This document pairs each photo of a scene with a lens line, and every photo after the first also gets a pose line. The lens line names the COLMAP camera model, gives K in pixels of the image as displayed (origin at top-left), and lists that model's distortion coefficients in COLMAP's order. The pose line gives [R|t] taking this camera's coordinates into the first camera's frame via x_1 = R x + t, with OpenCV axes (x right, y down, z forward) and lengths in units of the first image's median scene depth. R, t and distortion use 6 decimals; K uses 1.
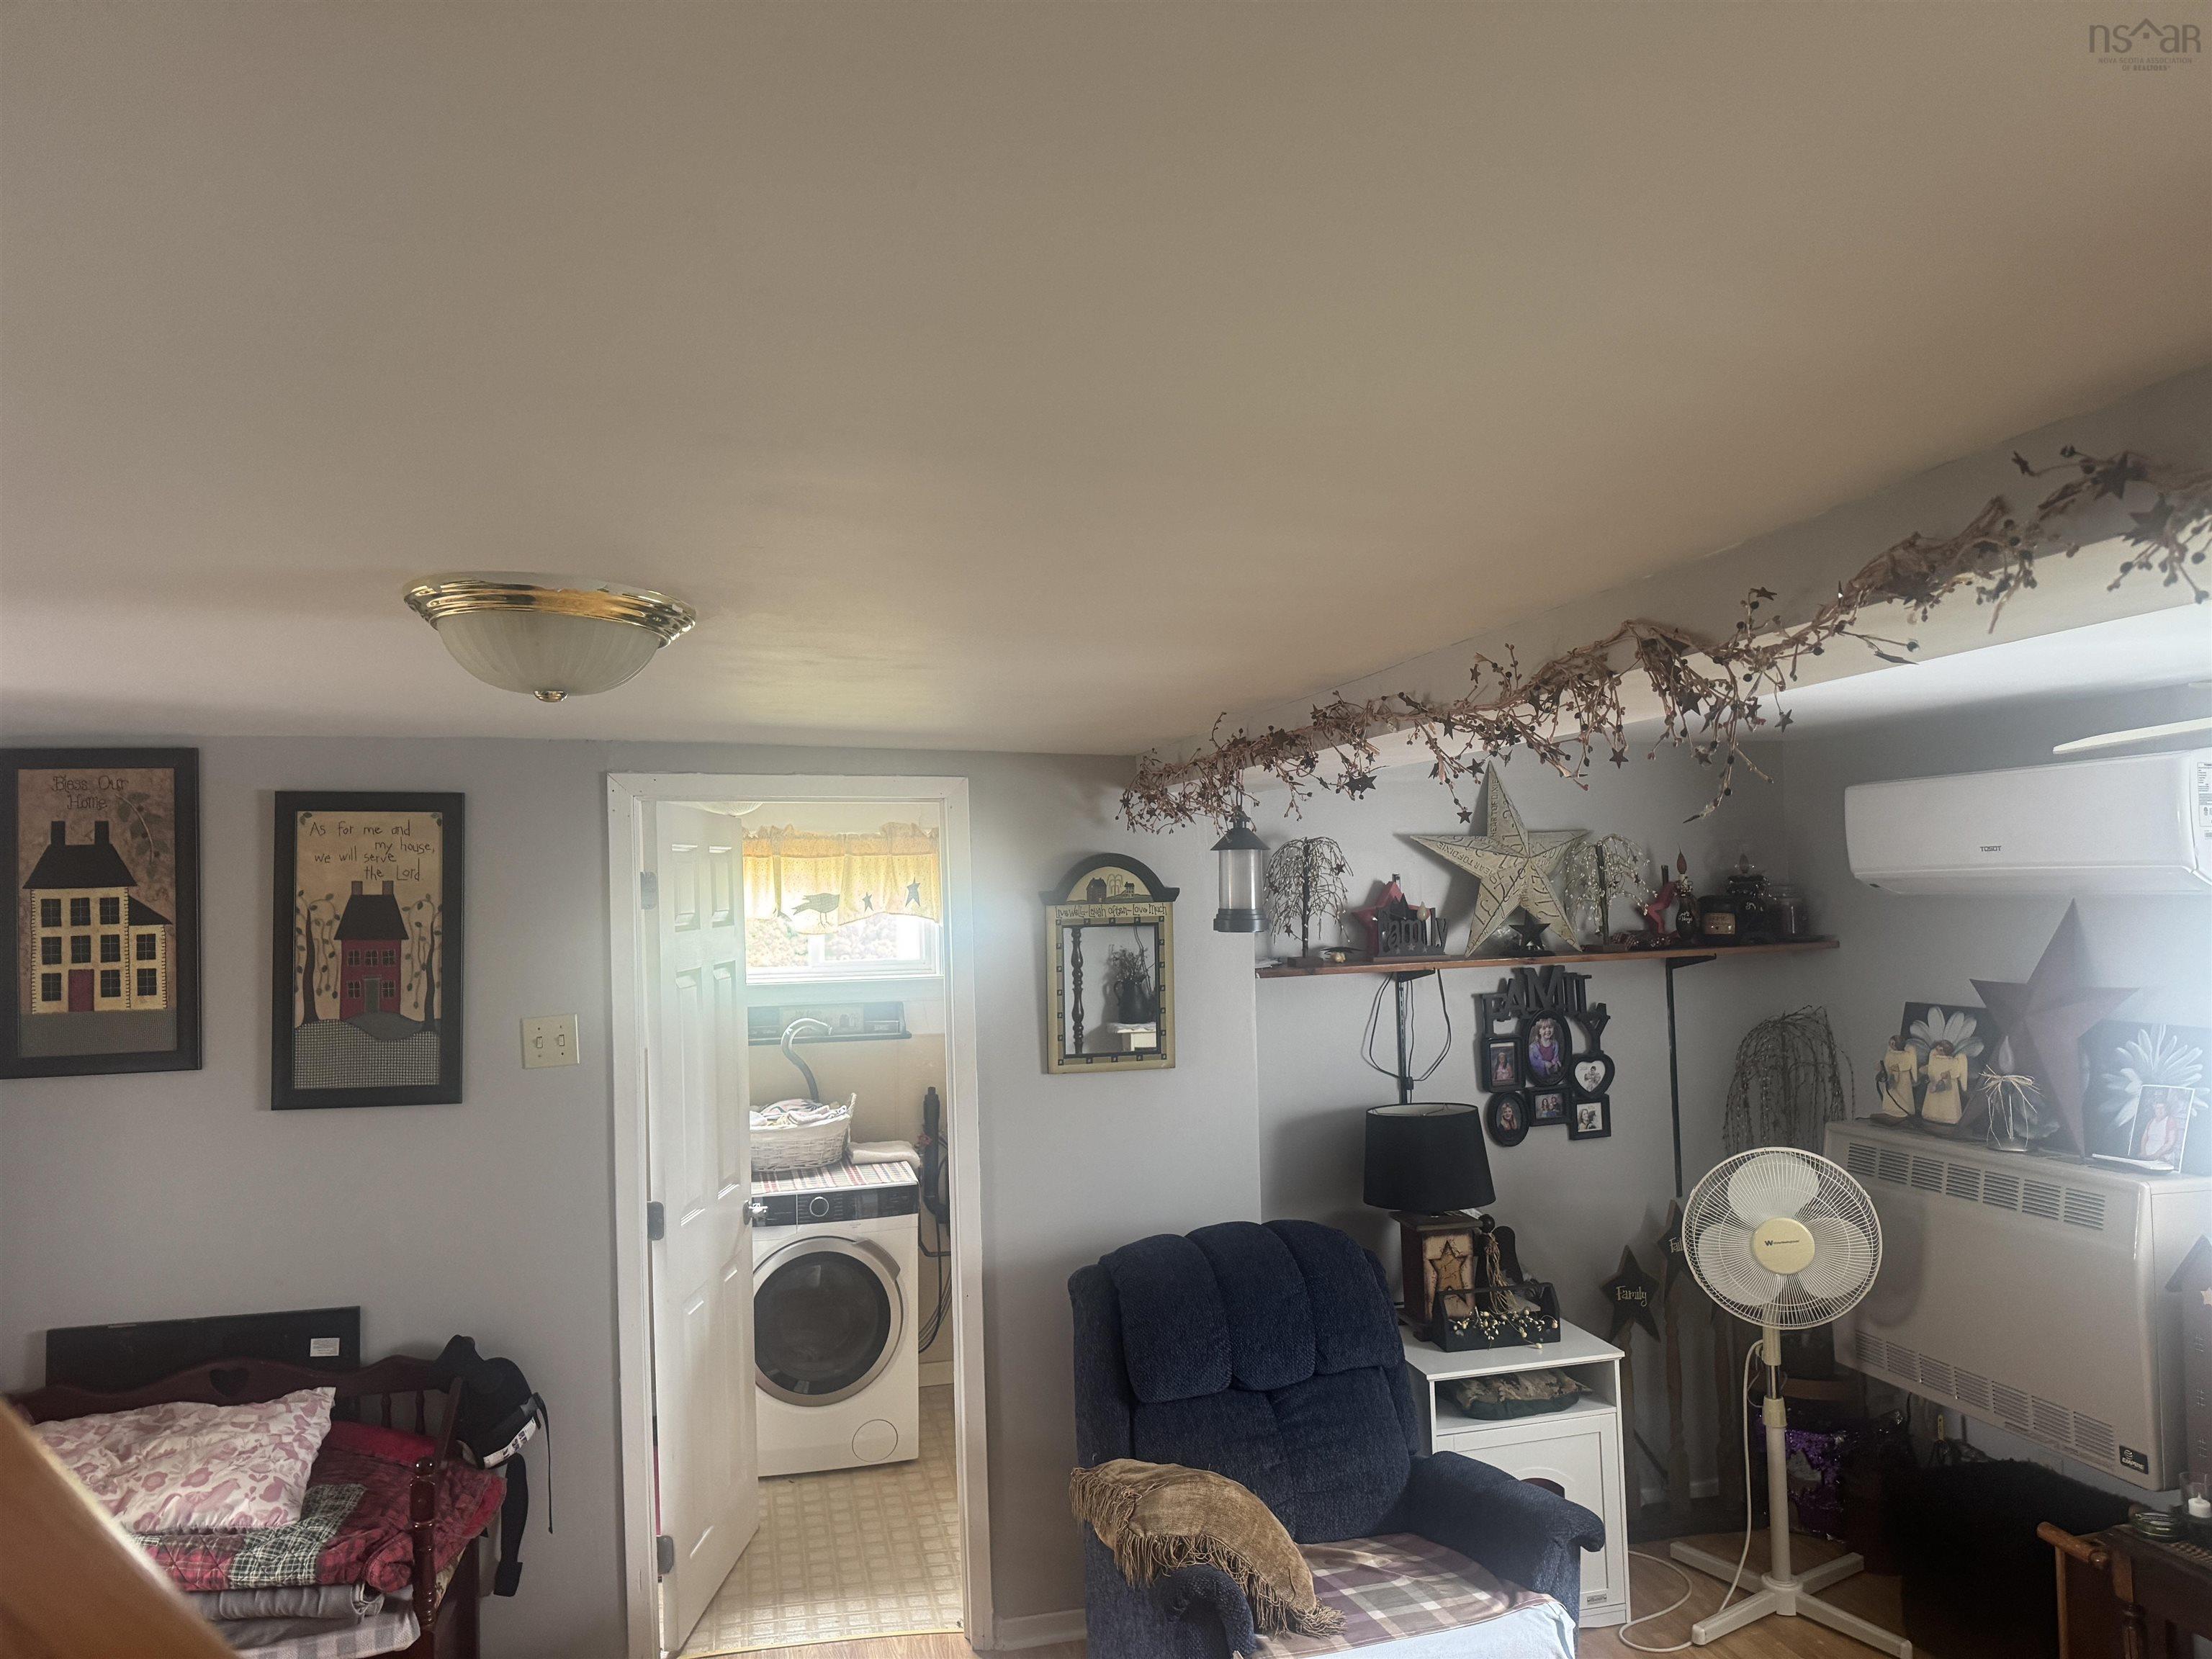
lens RADIAL K [[1558.5, 0, 1106.0], [0, 1558.5, 829.5], [0, 0, 1]] dist [0.009008, -0.009016]
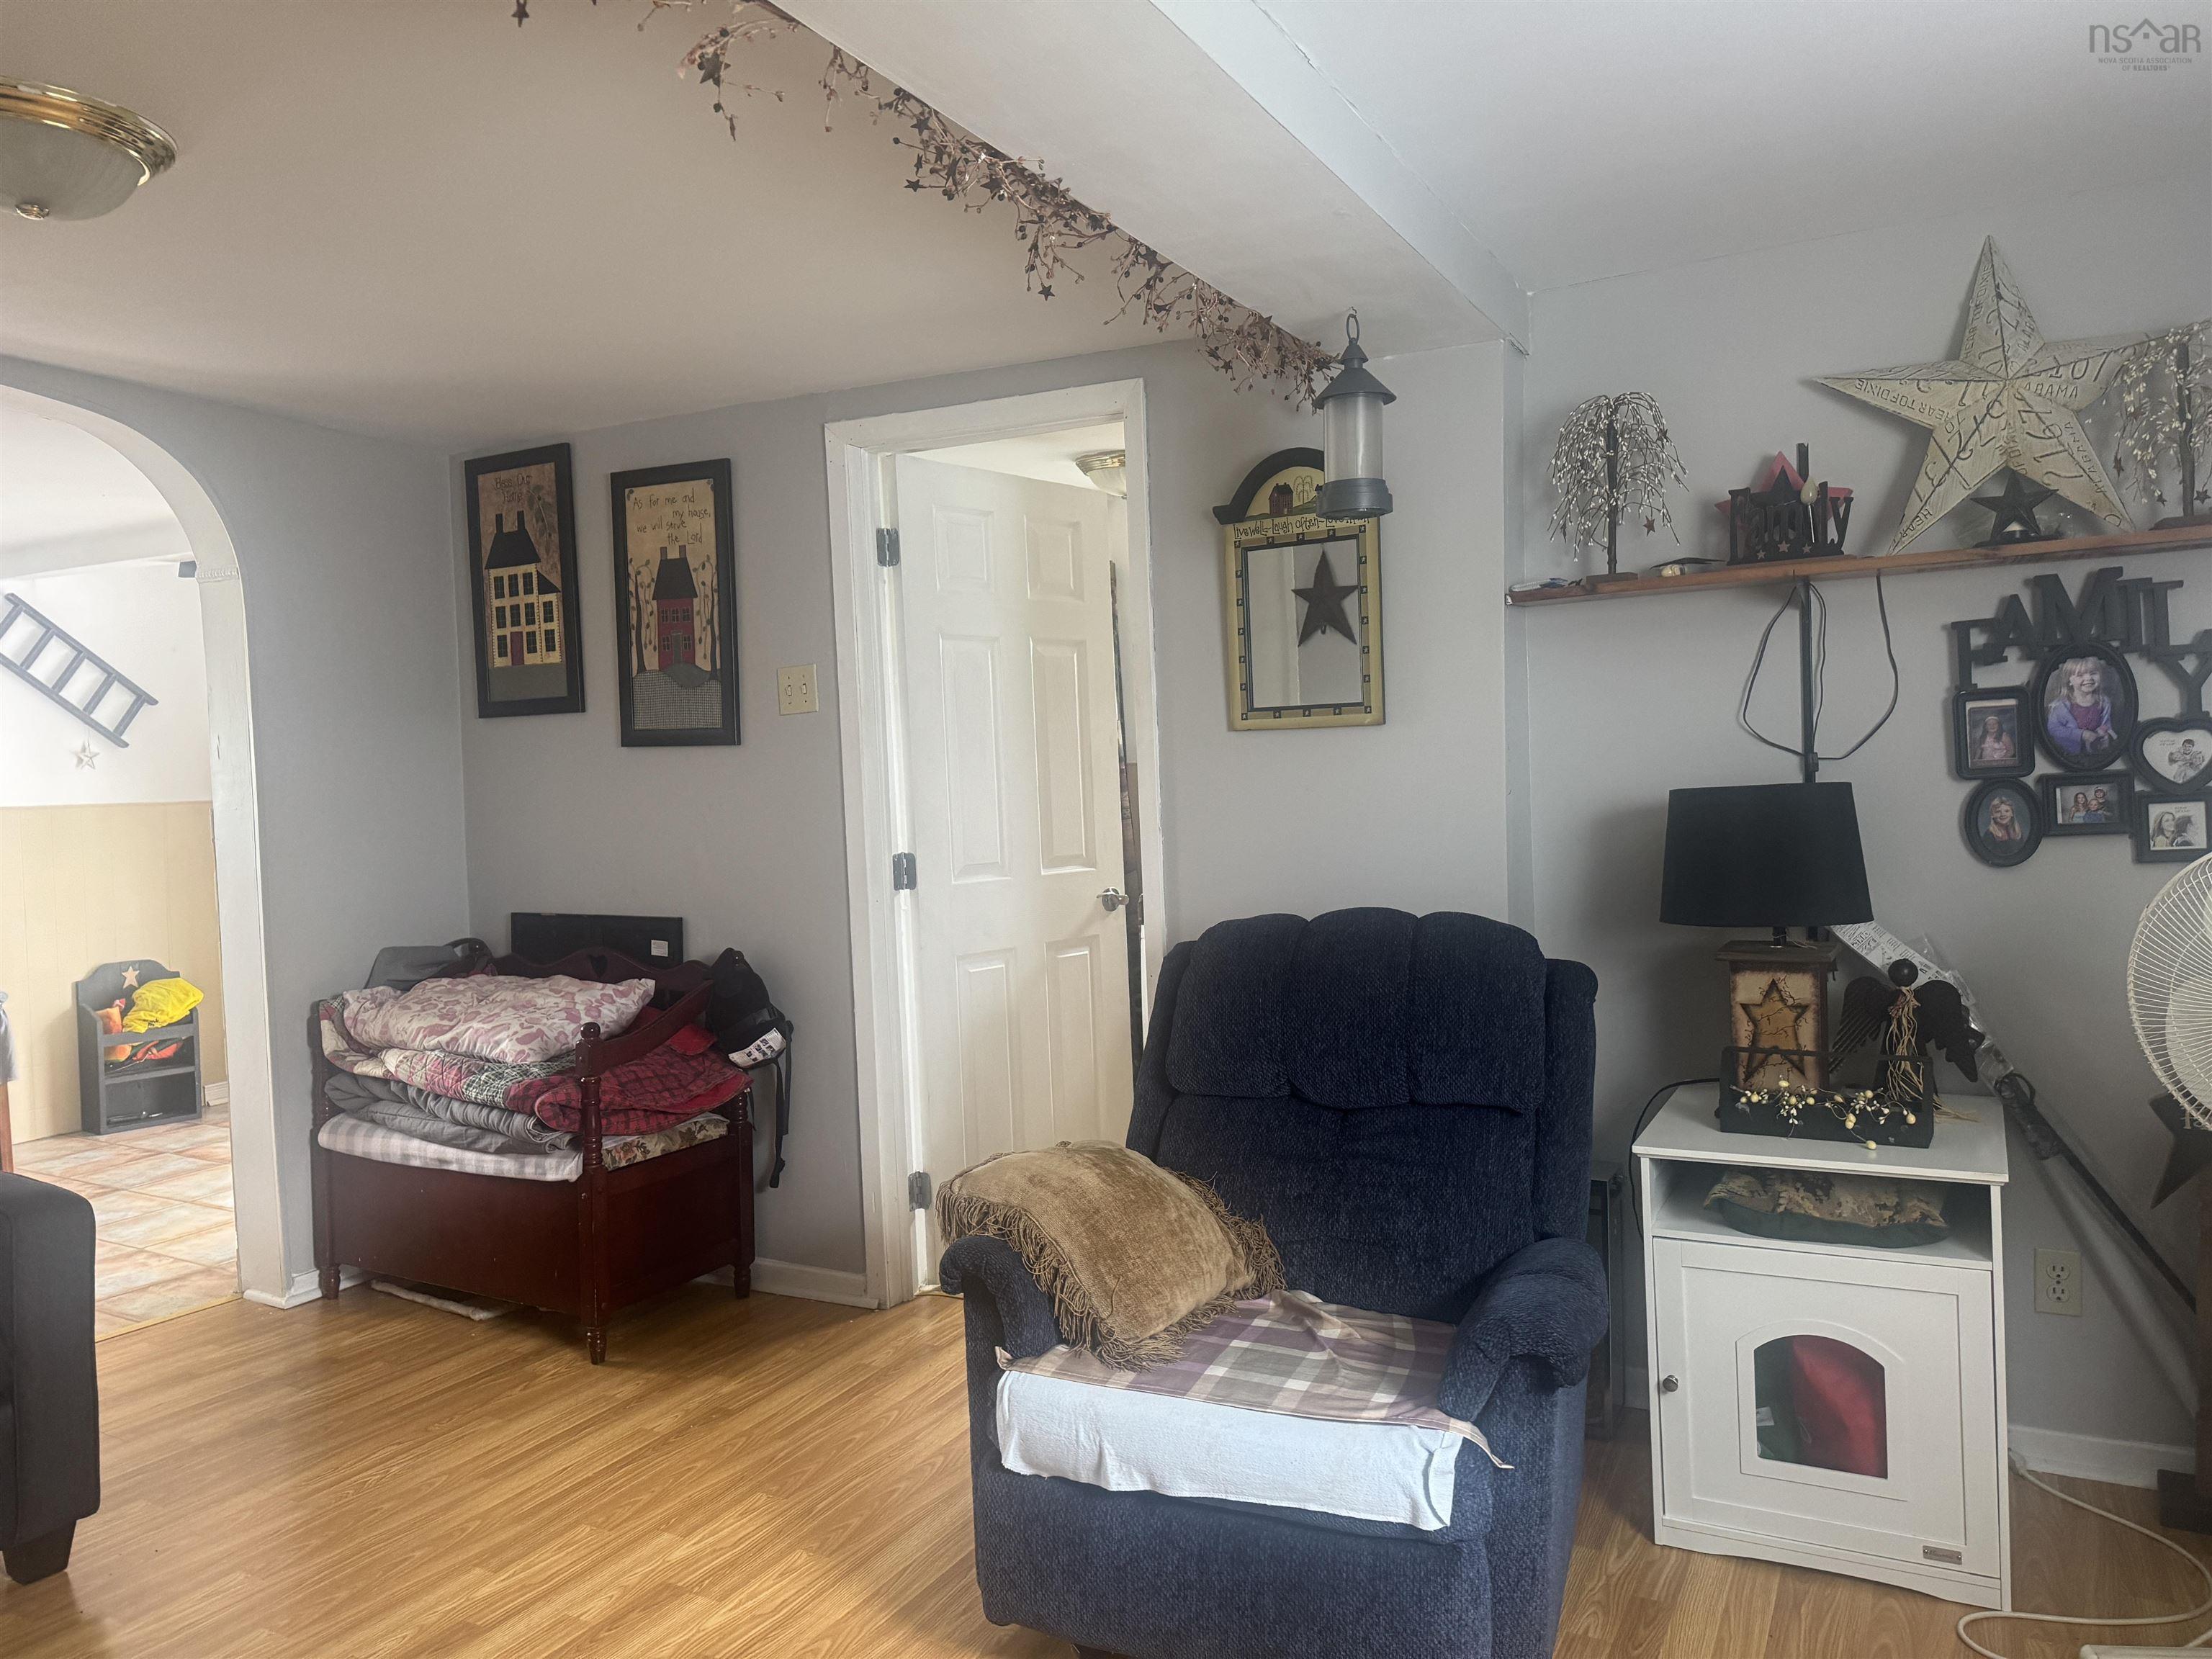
lens RADIAL K [[1541.0, 0, 1106.0], [0, 1541.0, 829.5], [0, 0, 1]] dist [0.118918, -0.155191]
pose [[0.735305, 0.031124, -0.677021, 0.530680], [0.038495, 0.995414, 0.087571, 0.150941], [0.676642, -0.090453, 0.730735, 0.374434]]
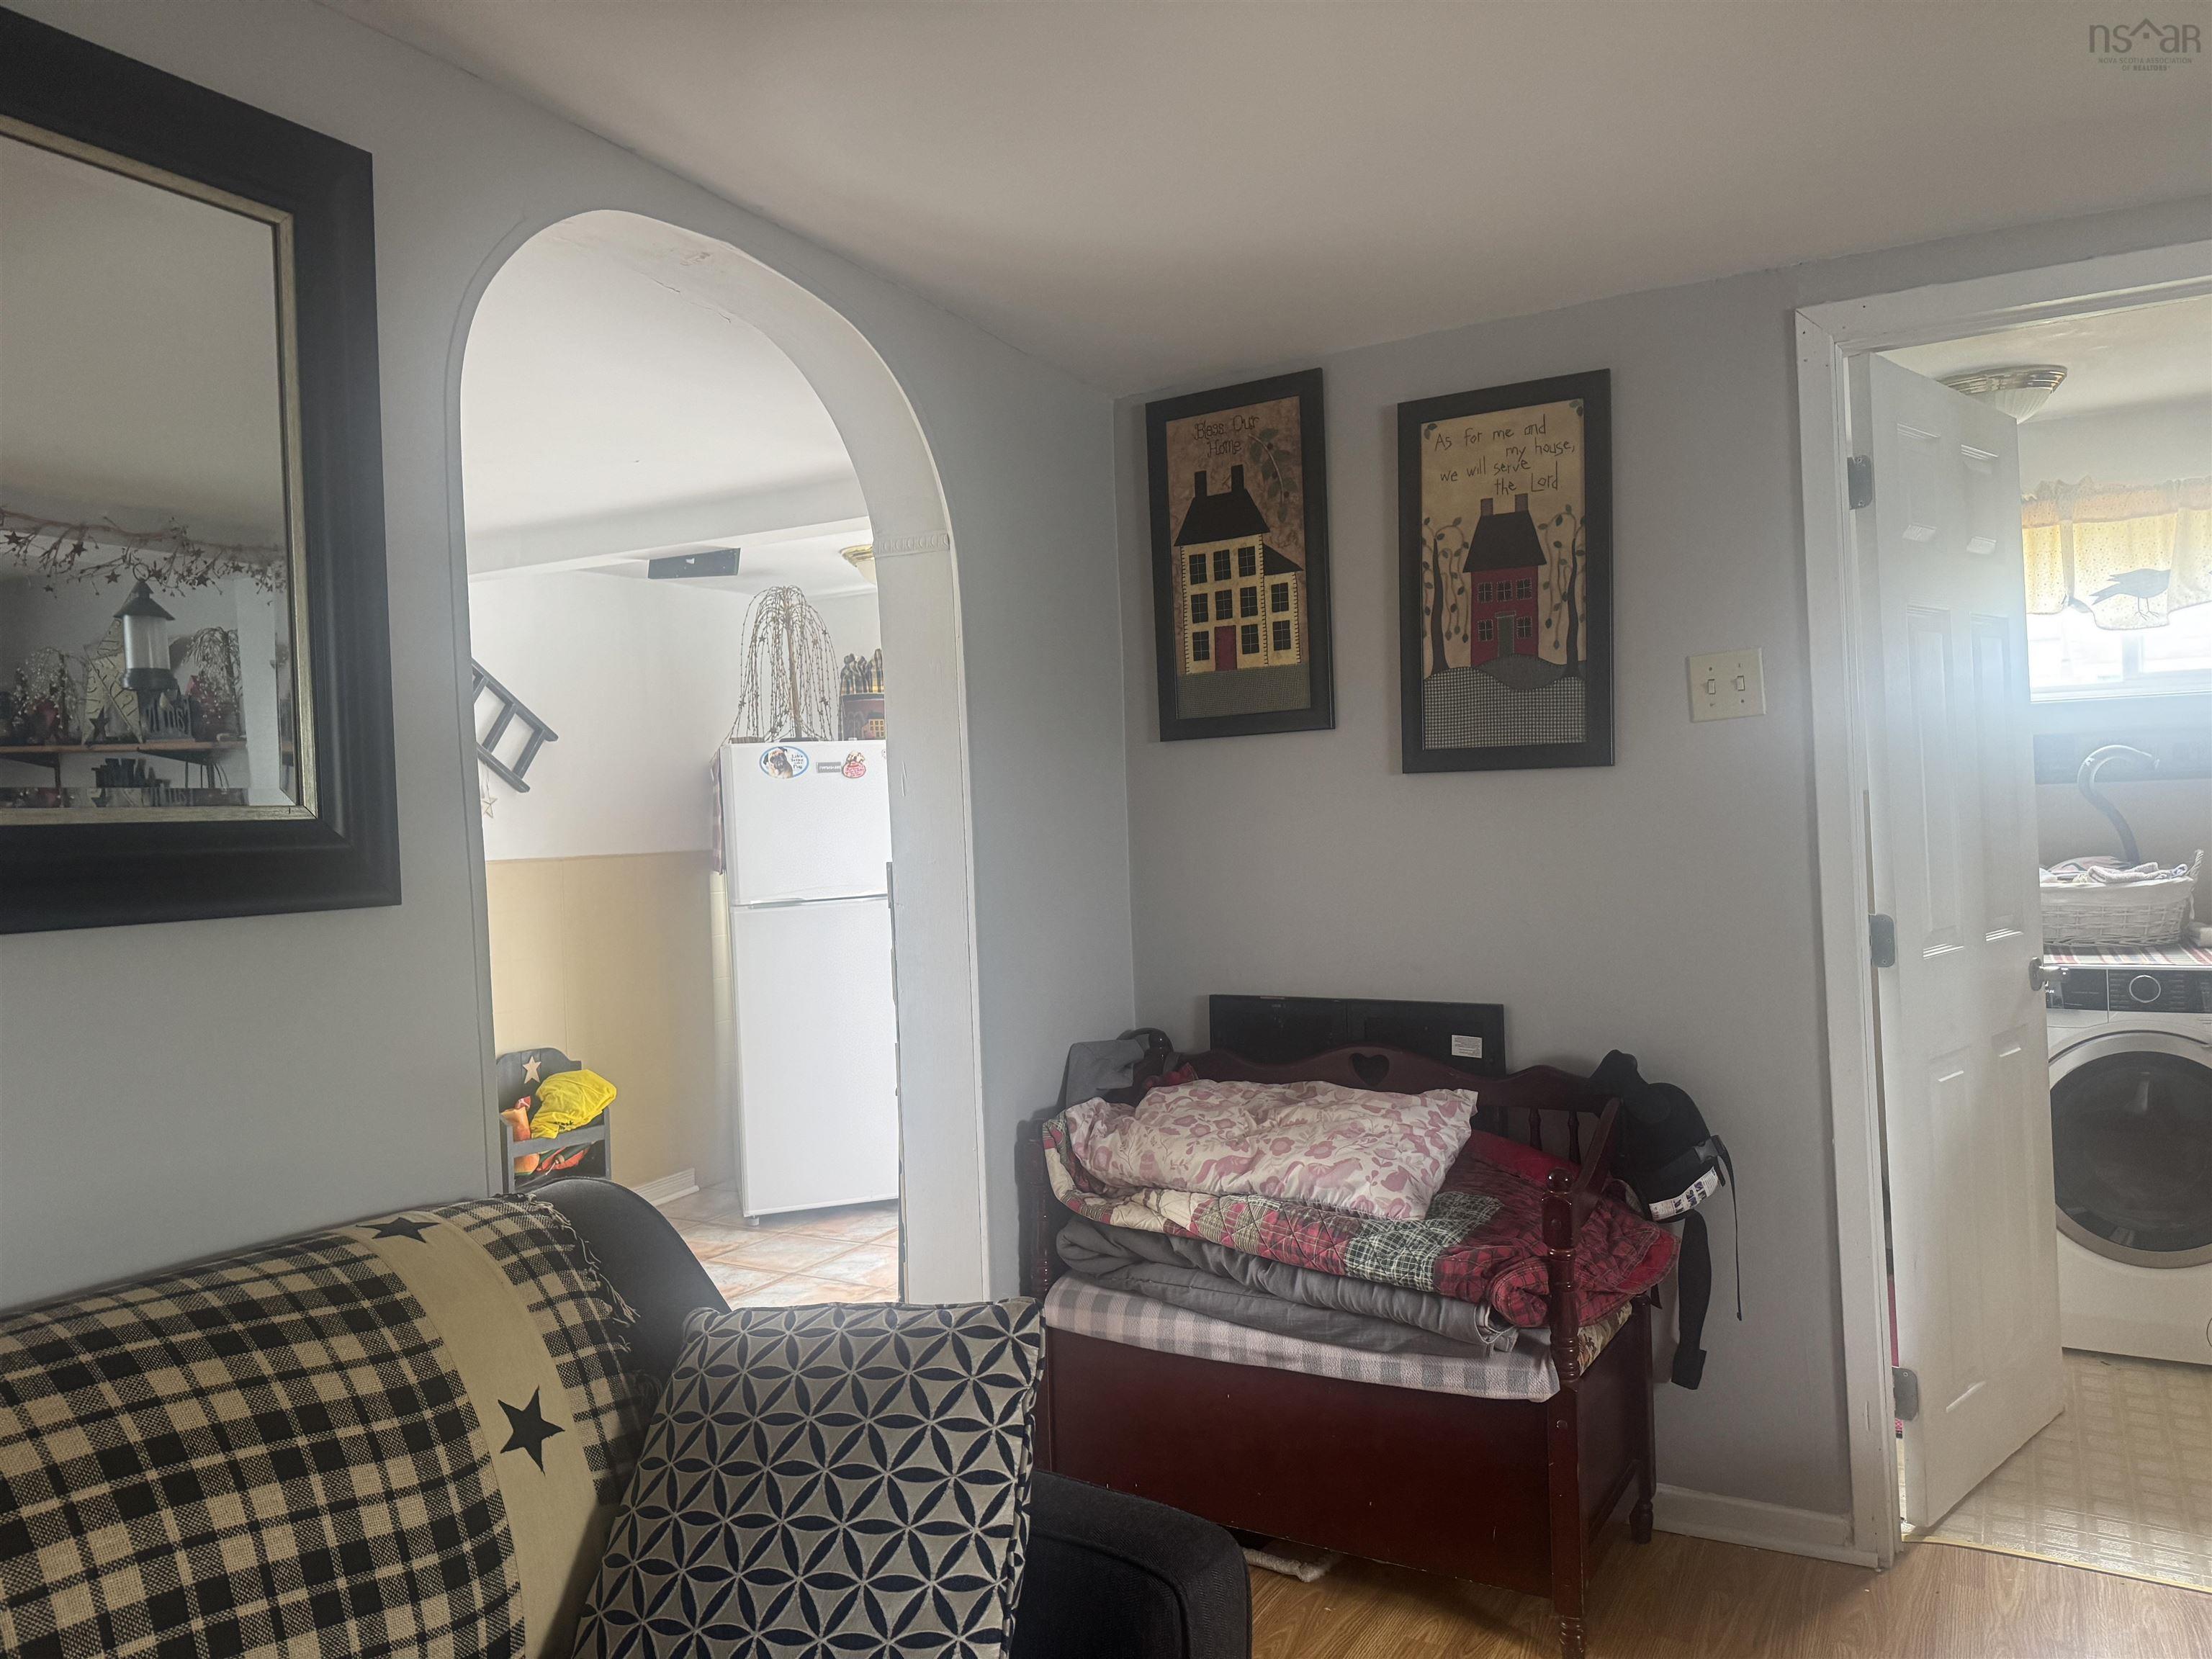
lens RADIAL K [[1482.9, 0, 1148.1], [0, 1482.9, 857.4], [0, 0, 1]] dist [0.118820, -0.125277]
pose [[0.736231, 0.010501, -0.676649, -0.071565], [0.045490, 0.996850, 0.064967, 0.163715], [0.675200, -0.078611, 0.733434, 0.280825]]
